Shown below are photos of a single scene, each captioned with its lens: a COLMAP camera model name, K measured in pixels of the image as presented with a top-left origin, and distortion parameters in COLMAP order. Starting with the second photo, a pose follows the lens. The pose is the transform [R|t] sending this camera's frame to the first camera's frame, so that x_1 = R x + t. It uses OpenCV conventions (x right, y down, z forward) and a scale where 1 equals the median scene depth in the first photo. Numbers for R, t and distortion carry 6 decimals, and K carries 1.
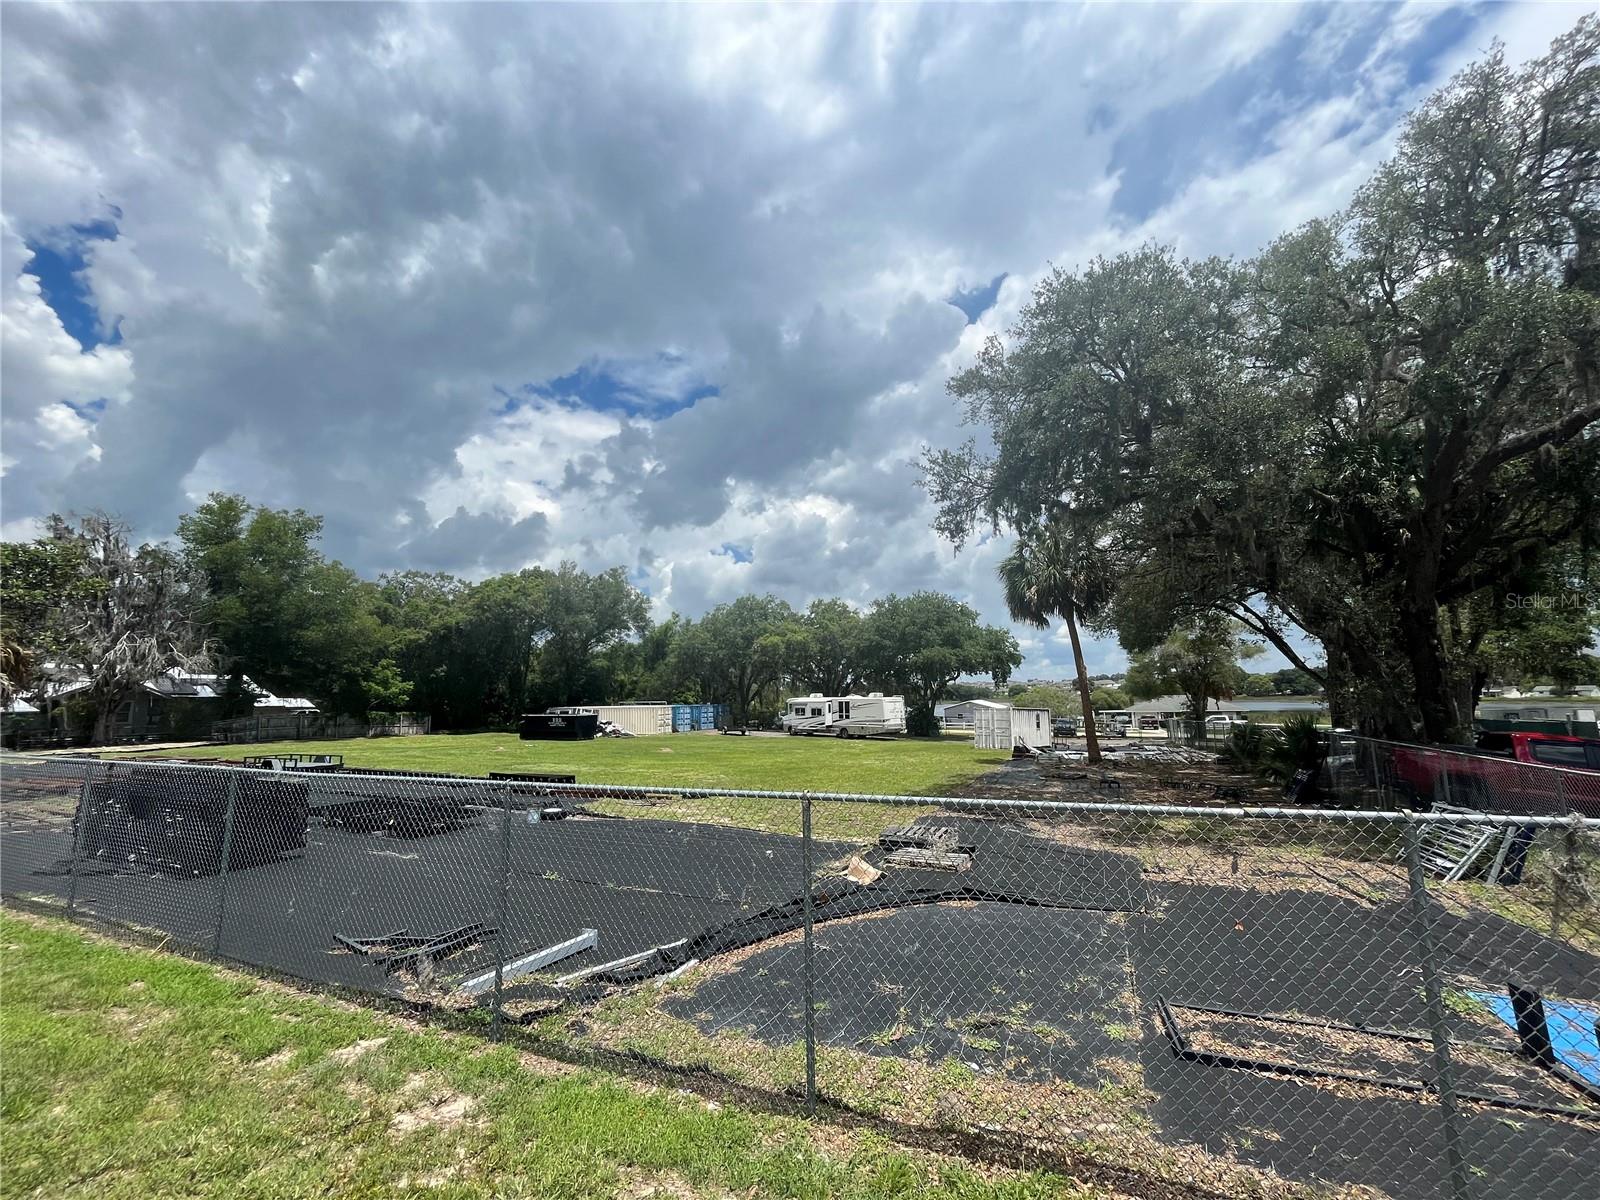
lens RADIAL K [[654.9, 0, 793.9], [0, 654.9, 595.6], [0, 0, 1]] dist [-0.005977, 0.000439]
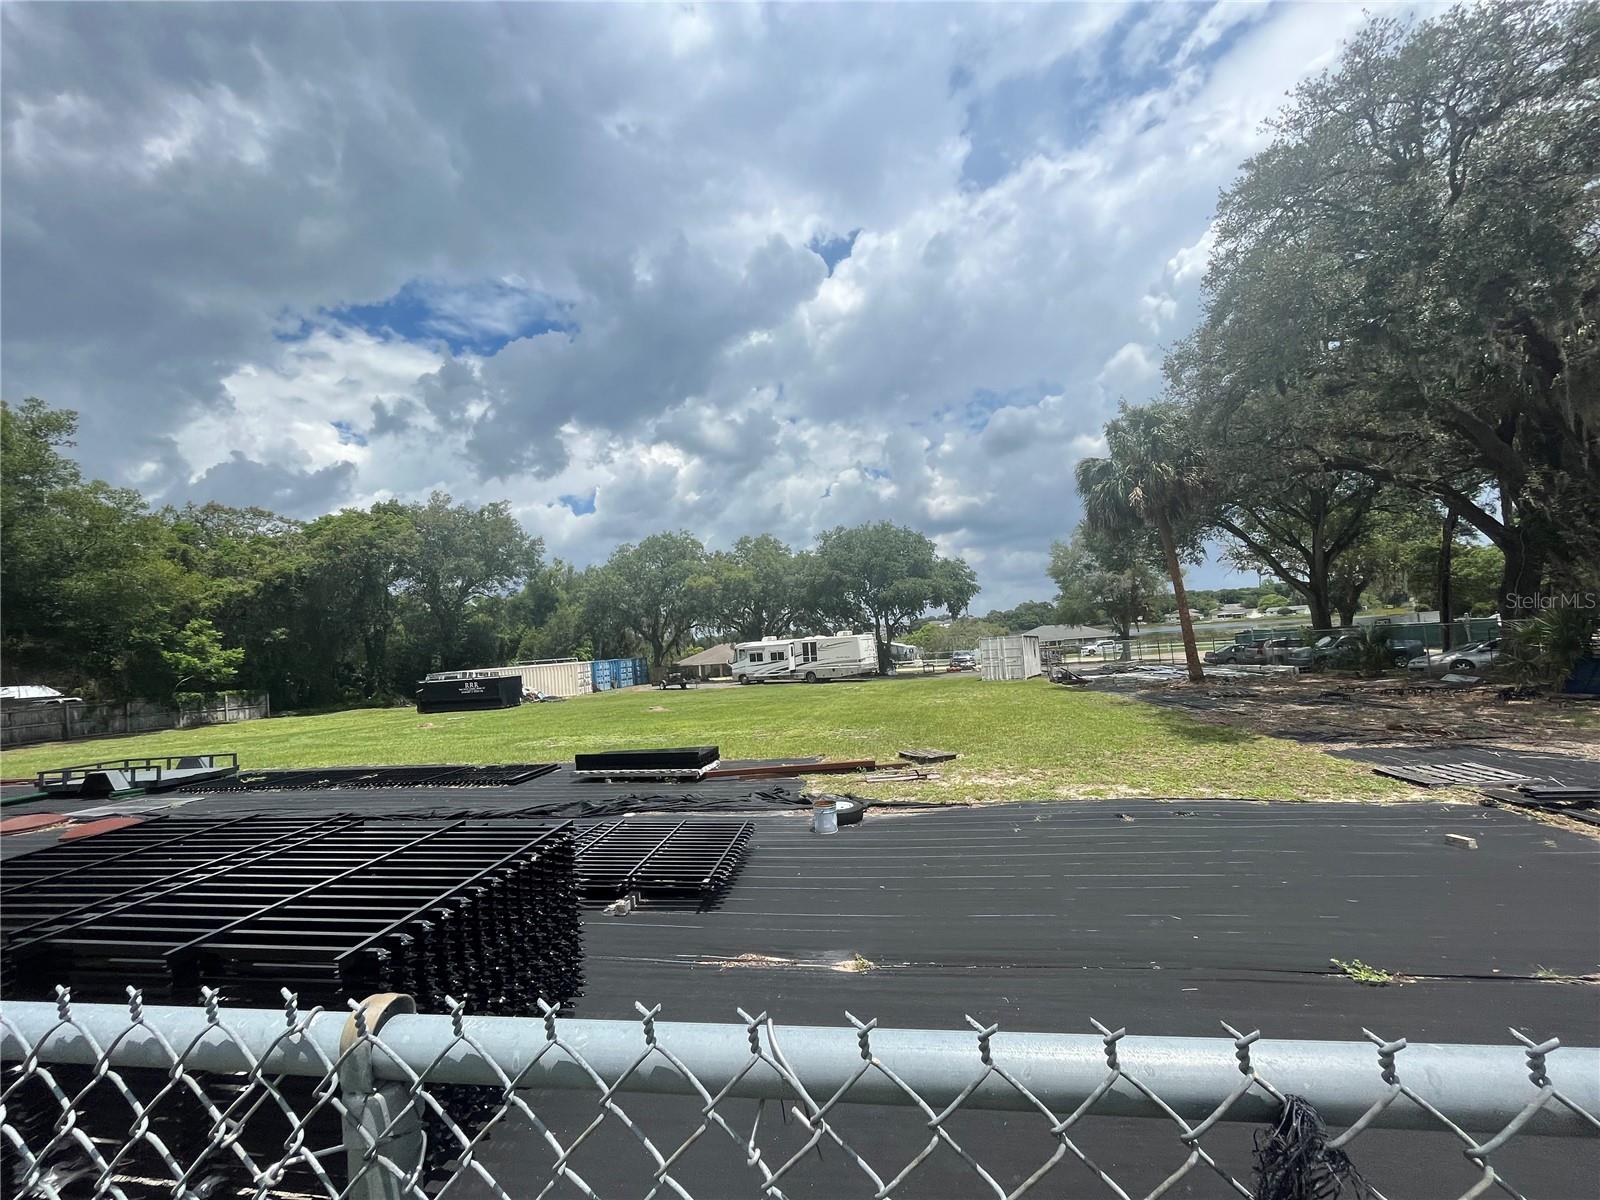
lens RADIAL K [[654.9, 0, 789.0], [0, 654.9, 589.2], [0, 0, 1]] dist [-0.005977, 0.000439]
pose [[0.969054, -0.036077, 0.244200, -0.175083], [0.021435, 0.997824, 0.062354, 0.034624], [-0.245918, -0.055189, 0.967718, 0.154251]]
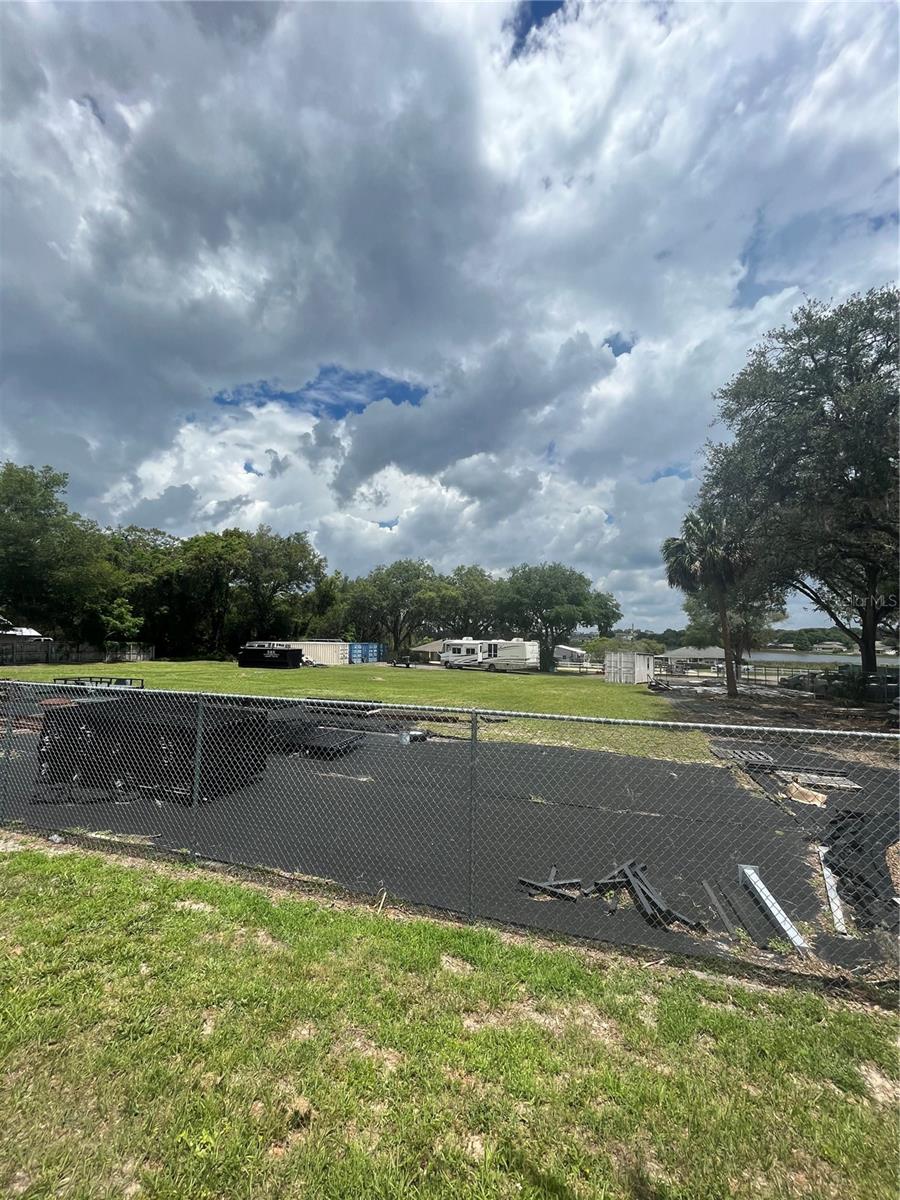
lens RADIAL K [[491.2, 0, 443.5], [0, 491.2, 587.7], [0, 0, 1]] dist [-0.005977, 0.000439]
pose [[0.993544, 0.040603, 0.105932, -0.136572], [-0.045749, 0.997865, 0.046614, 0.009622], [-0.103813, -0.051160, 0.993280, 0.047489]]
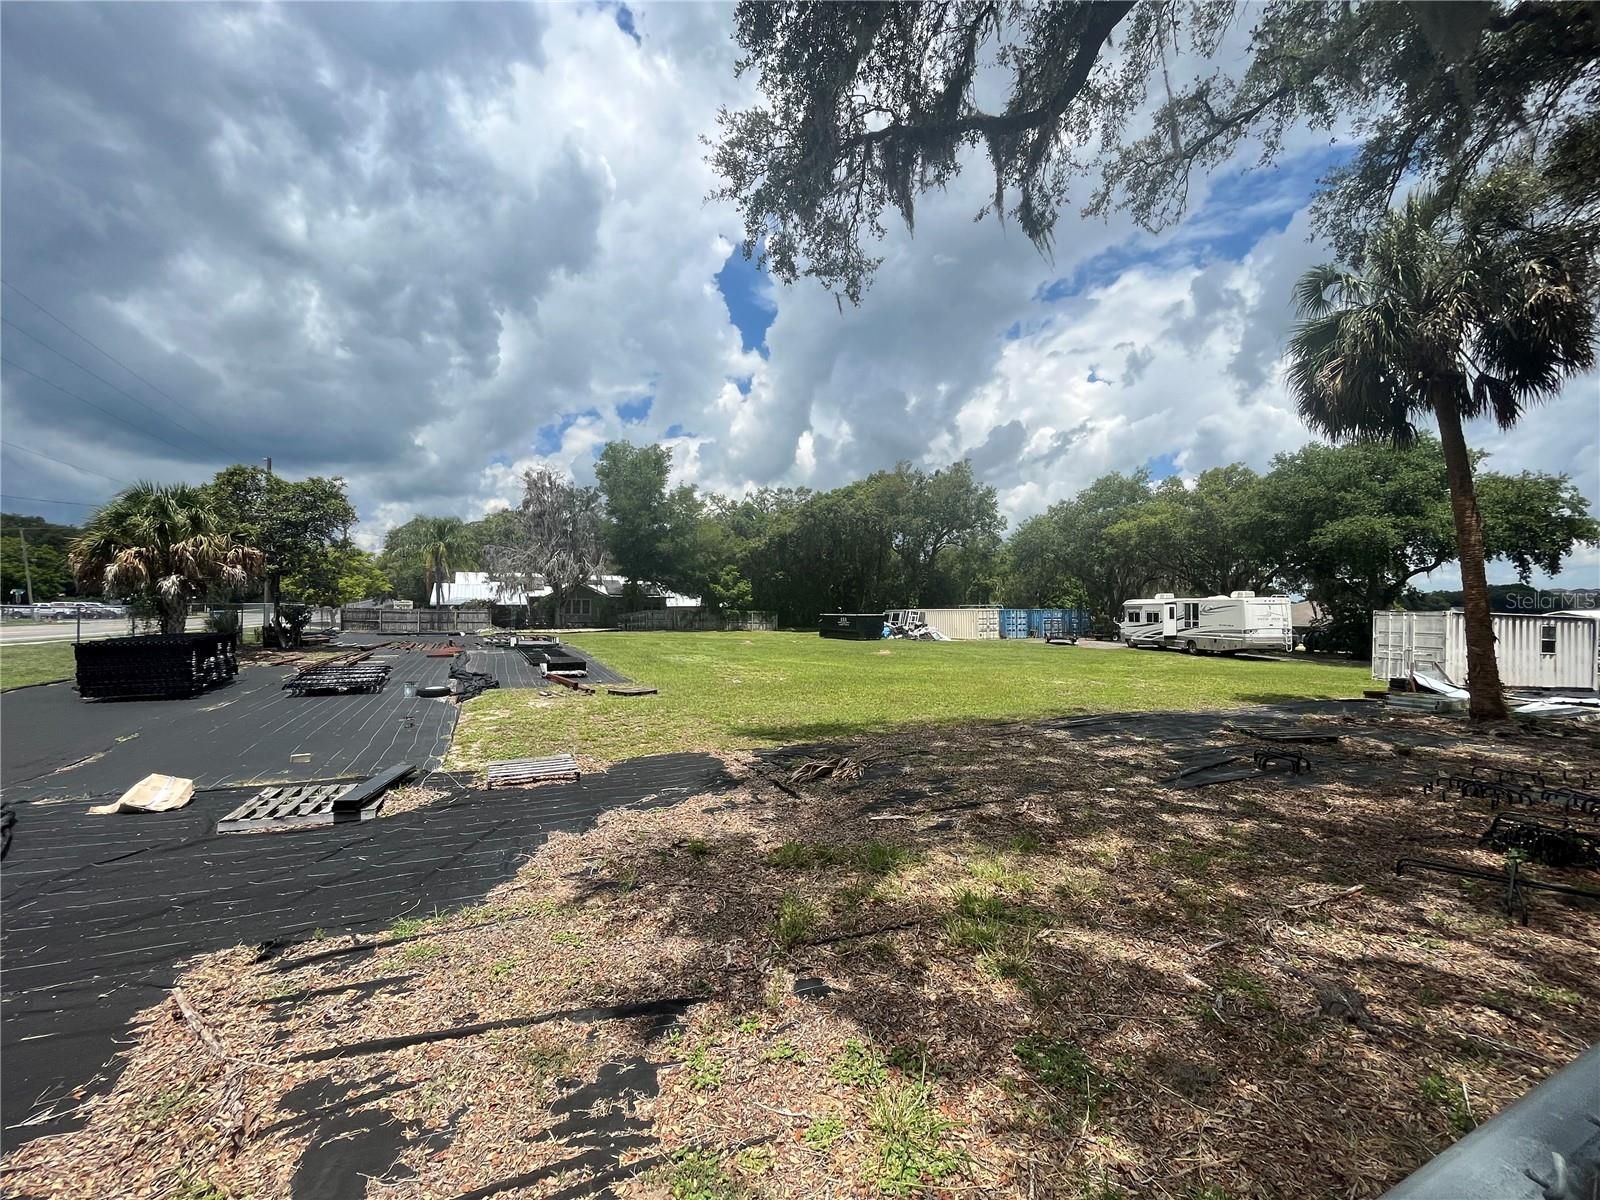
lens RADIAL K [[654.9, 0, 798.6], [0, 654.9, 599.7], [0, 0, 1]] dist [-0.005977, 0.000439]
pose [[0.764367, 0.001713, -0.644779, 0.219437], [0.089492, 0.990036, 0.108721, 0.044575], [0.638540, -0.140805, 0.756598, 0.201298]]
